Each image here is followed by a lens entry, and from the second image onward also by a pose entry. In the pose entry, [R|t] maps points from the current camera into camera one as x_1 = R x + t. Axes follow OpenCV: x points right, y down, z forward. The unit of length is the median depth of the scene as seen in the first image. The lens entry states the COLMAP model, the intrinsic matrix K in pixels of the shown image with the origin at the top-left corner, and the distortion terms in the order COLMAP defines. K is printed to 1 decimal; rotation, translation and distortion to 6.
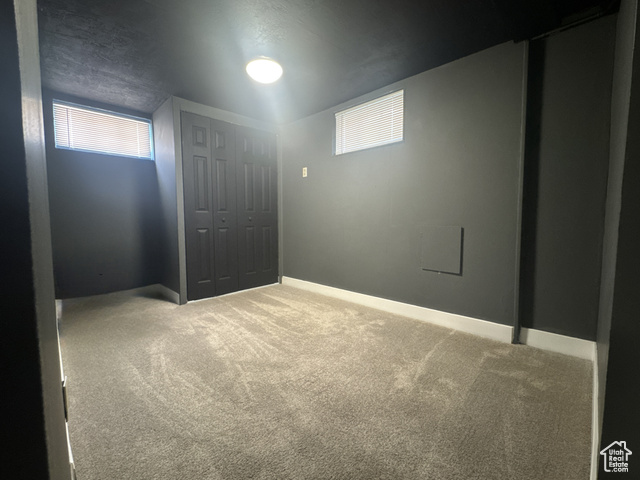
lens RADIAL K [[280.5, 0, 320.0], [0, 280.5, 240.0], [0, 0, 1]] dist [-0.000945, -0.000164]
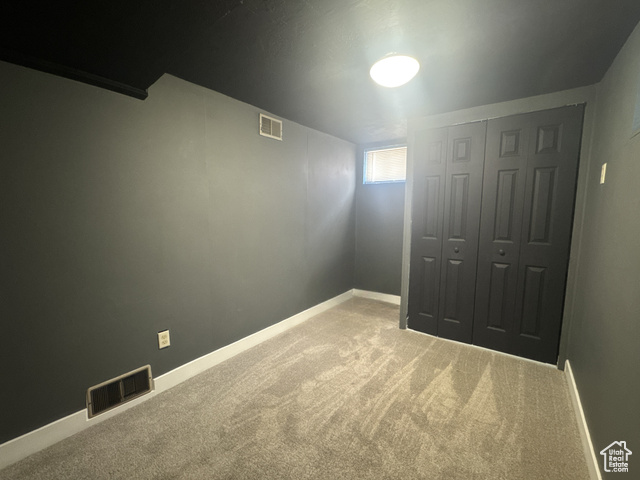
lens RADIAL K [[280.5, 0, 320.0], [0, 280.5, 240.0], [0, 0, 1]] dist [-0.000945, -0.000164]
pose [[0.143532, 0.118161, -0.982566, 0.479439], [-0.076145, 0.991222, 0.108078, -0.196569], [0.986712, 0.059305, 0.151269, 0.625964]]
